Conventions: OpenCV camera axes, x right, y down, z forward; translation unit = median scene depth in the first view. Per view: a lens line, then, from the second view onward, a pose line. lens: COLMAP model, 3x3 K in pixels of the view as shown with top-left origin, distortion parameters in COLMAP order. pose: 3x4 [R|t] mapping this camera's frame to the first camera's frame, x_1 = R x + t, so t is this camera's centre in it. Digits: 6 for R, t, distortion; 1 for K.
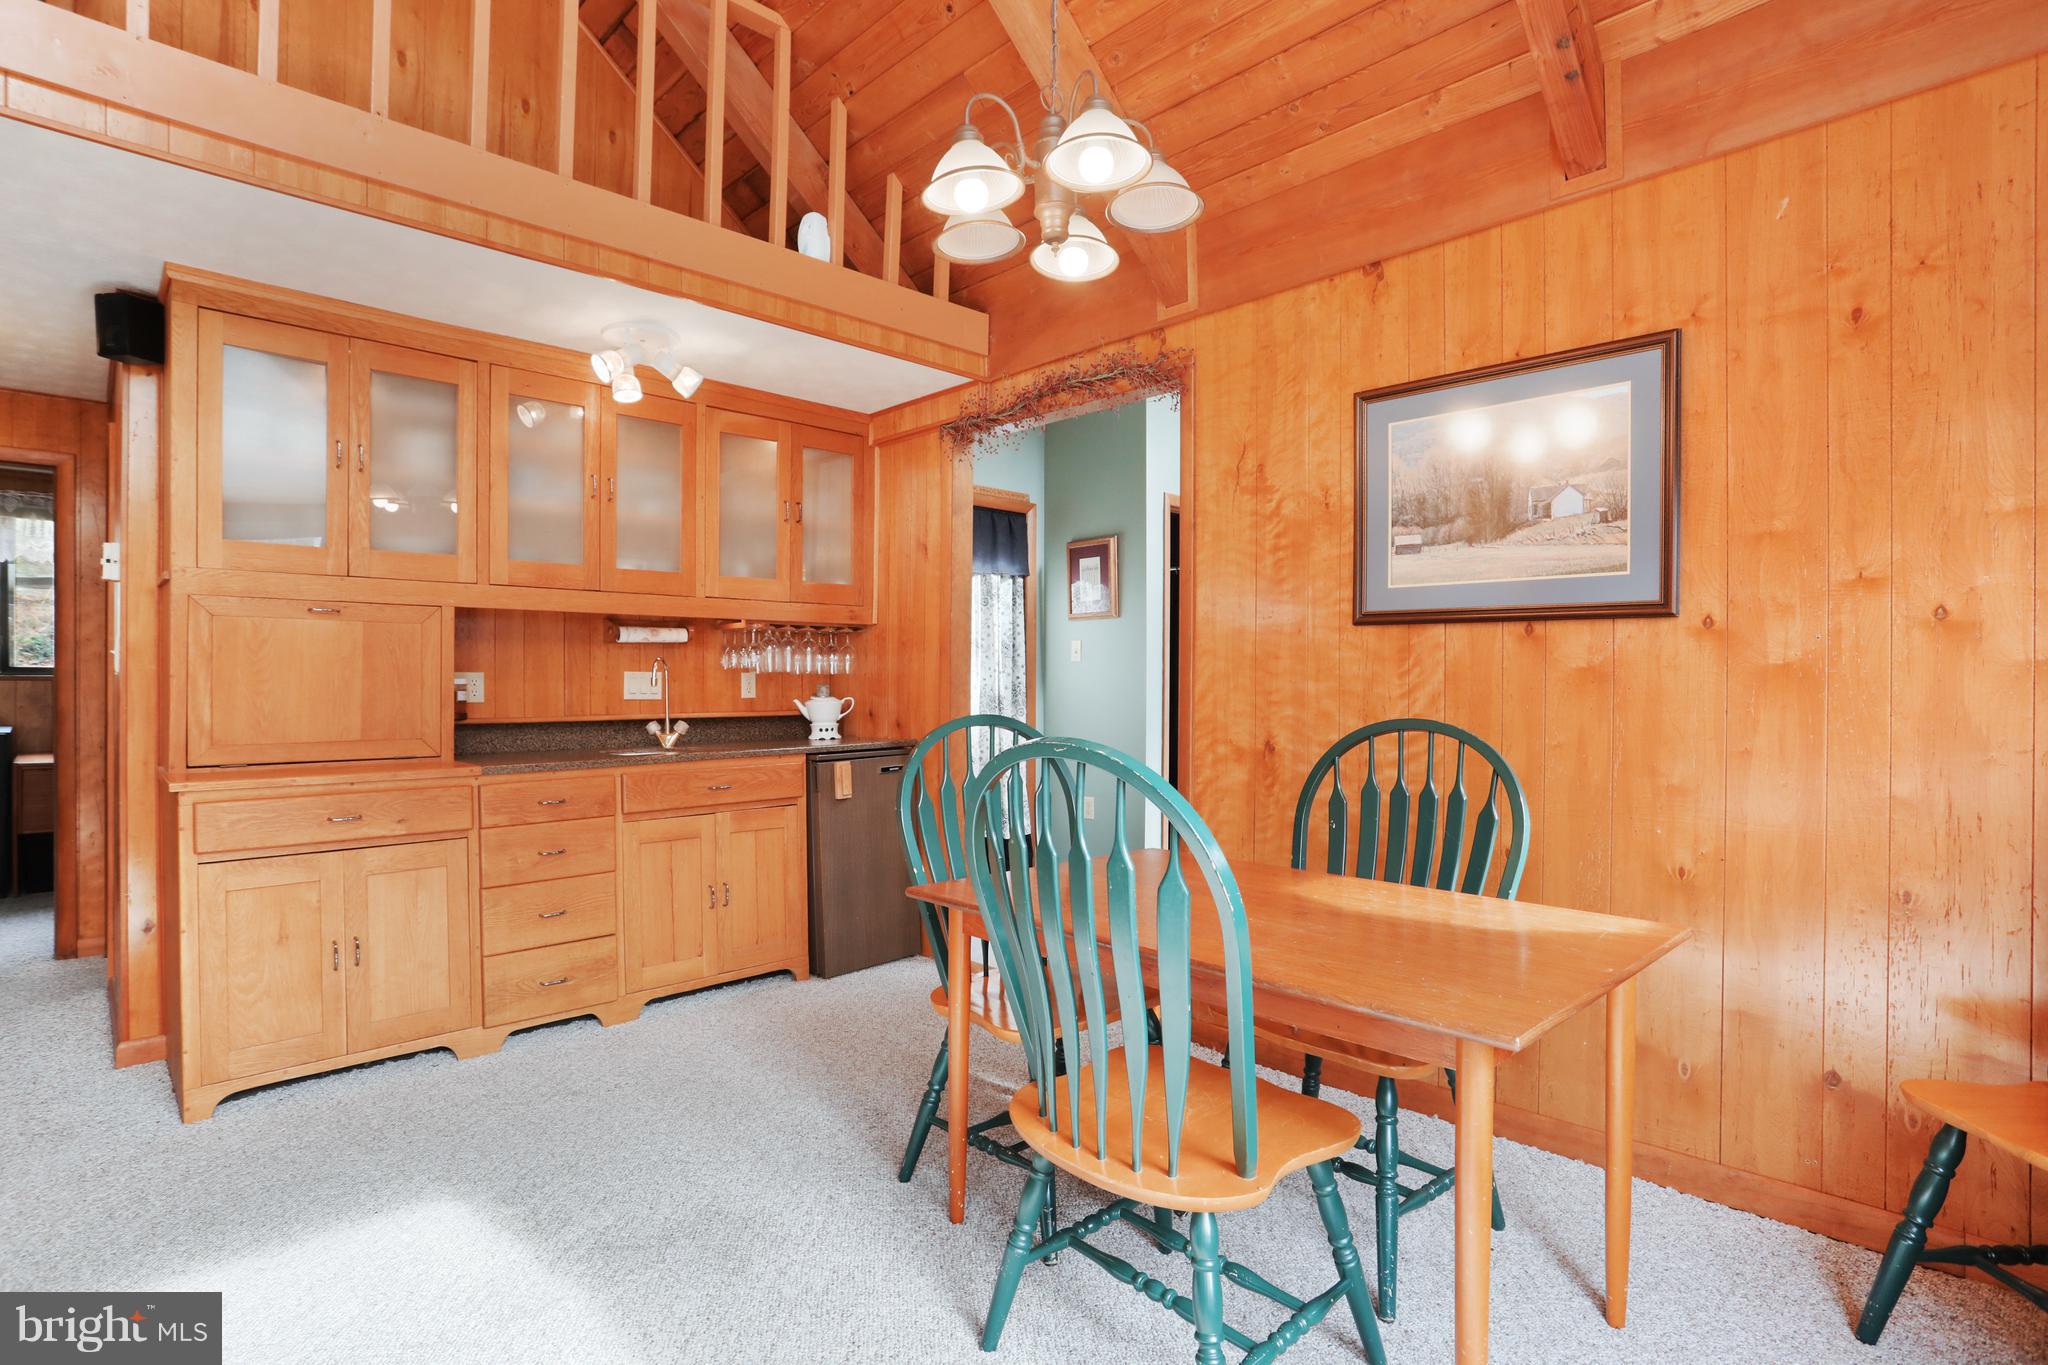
lens RADIAL K [[1049.2, 0, 1024.0], [0, 1049.2, 682.5], [0, 0, 1]] dist [-0.036315, 0.000865]
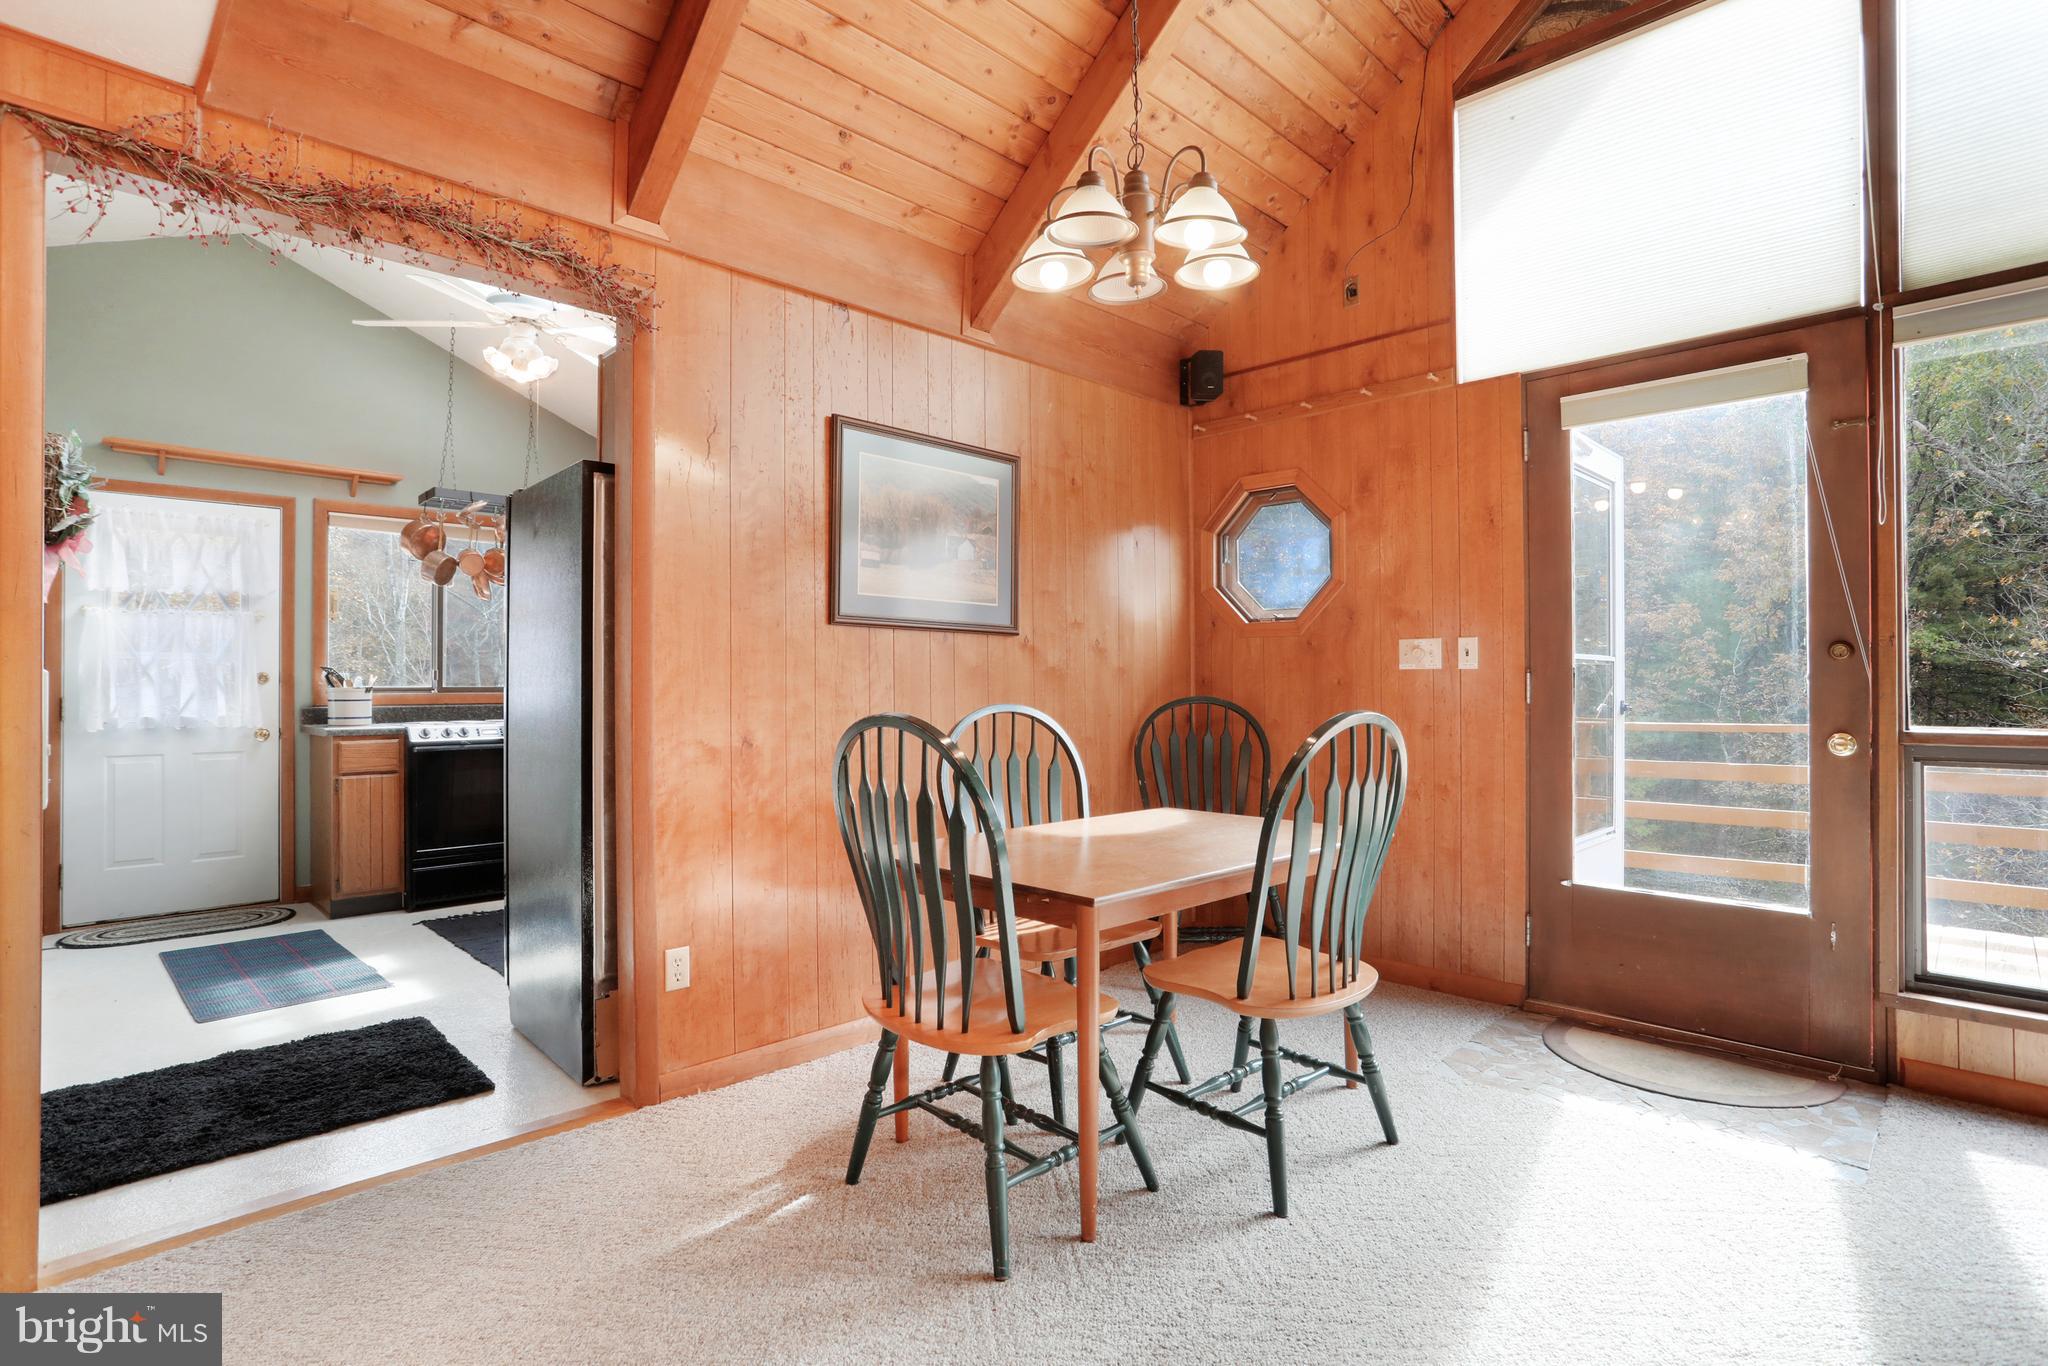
lens RADIAL K [[991.7, 0, 1046.5], [0, 991.7, 684.5], [0, 0, 1]] dist [-0.057504, 0.024420]
pose [[-0.050083, -0.003165, 0.998740, -0.691064], [0.001257, 0.999994, 0.003232, 0.004917], [-0.998744, 0.001417, -0.050079, 0.783849]]
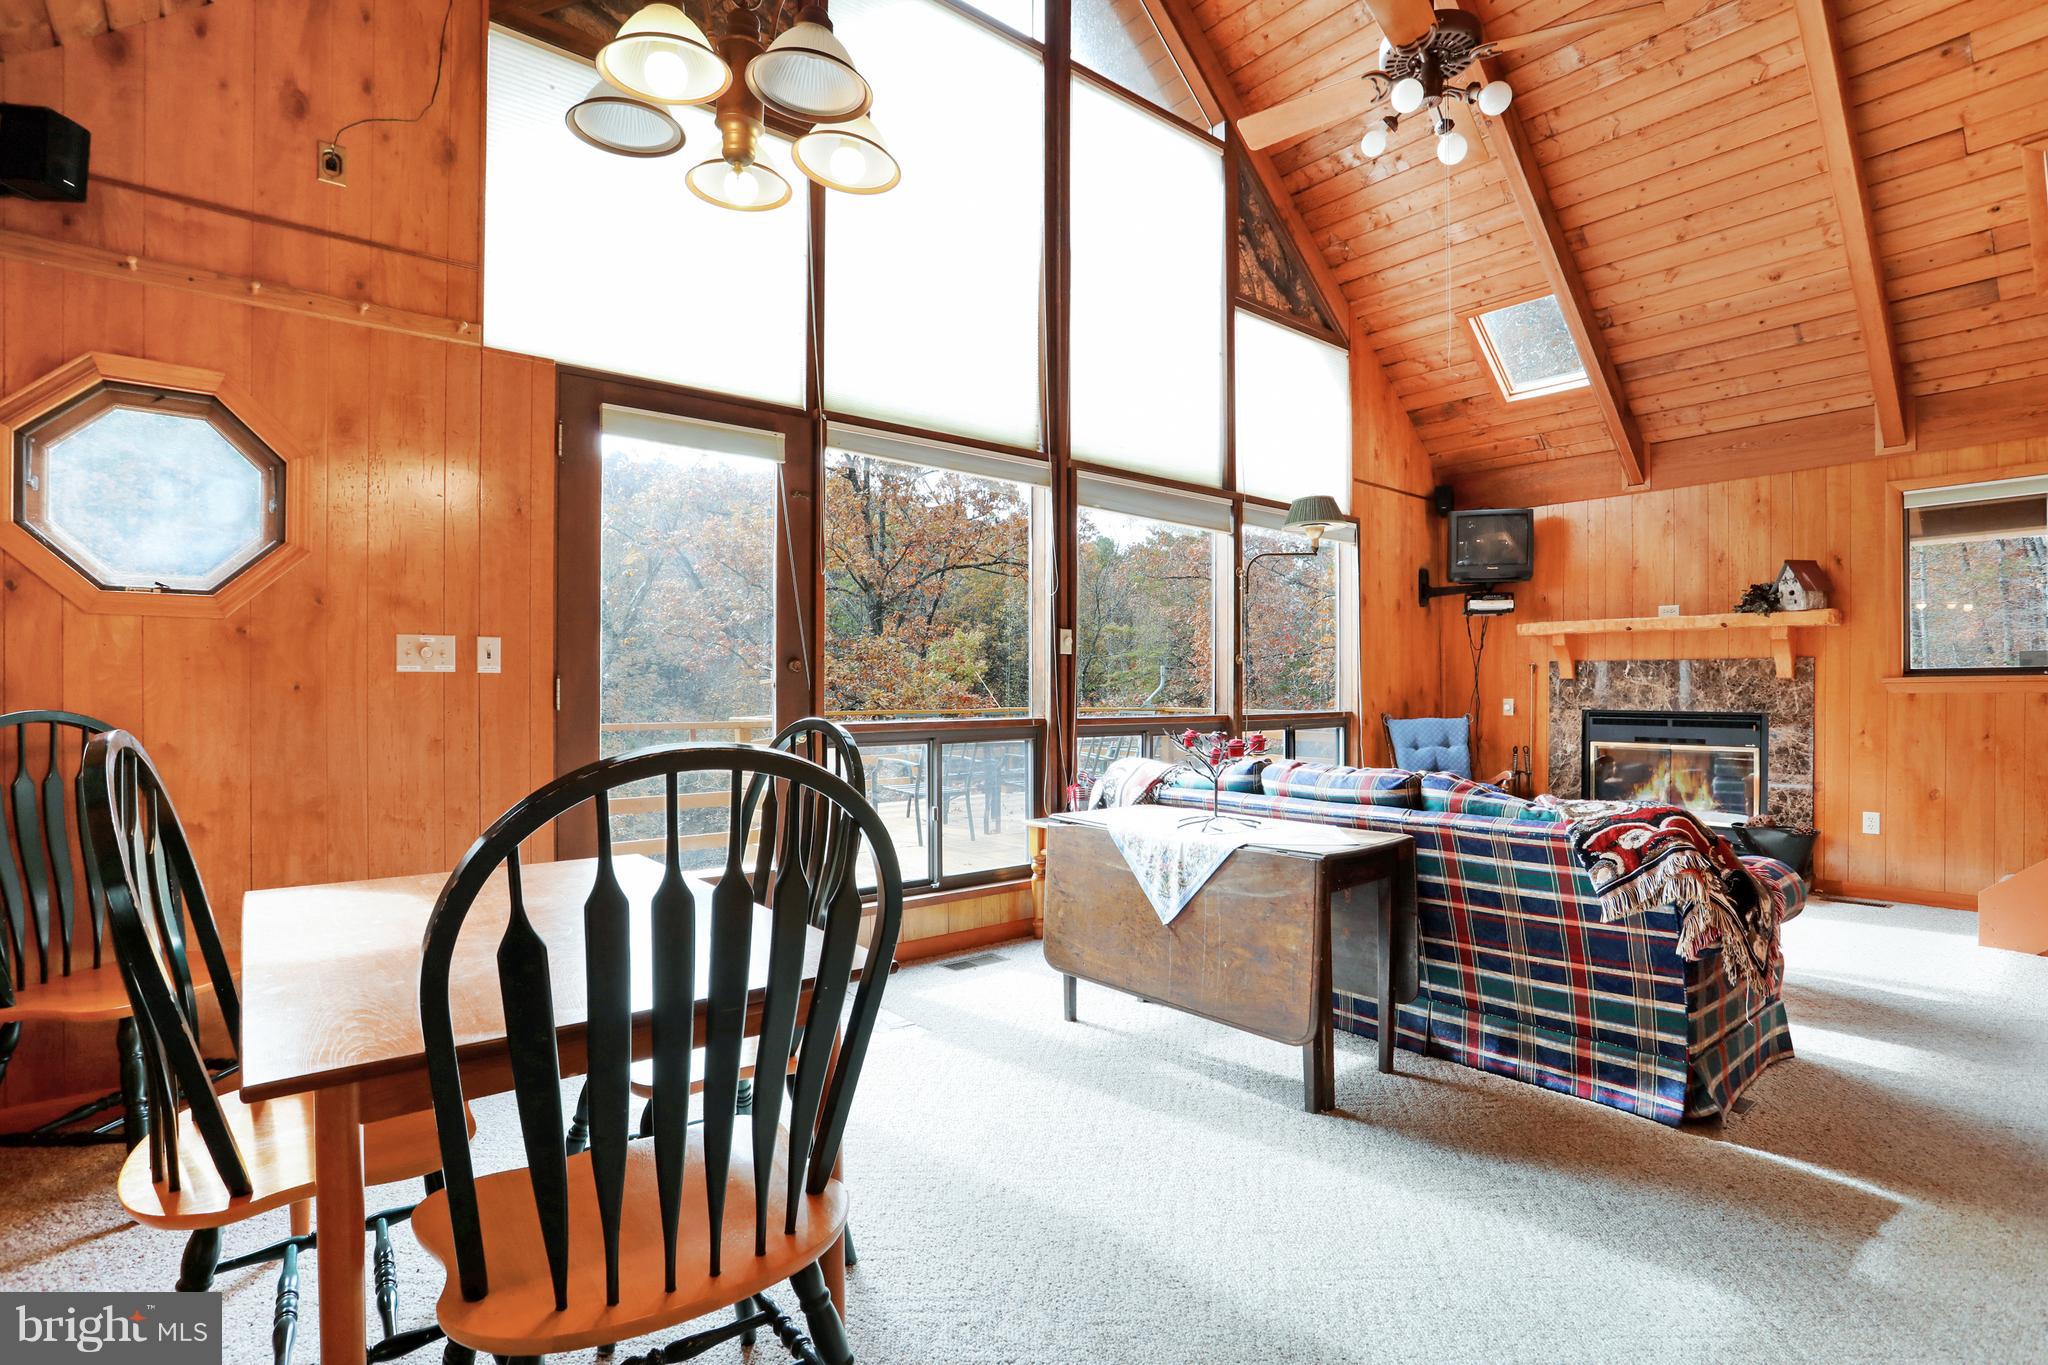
lens RADIAL K [[994.4, 0, 1019.5], [0, 994.4, 685.1], [0, 0, 1]] dist [-0.064840, 0.033452]
pose [[-0.998692, -0.001387, 0.051110, -0.175731], [-0.001628, 0.999988, -0.004681, 0.006979], [-0.051103, -0.004758, -0.998682, 1.199163]]
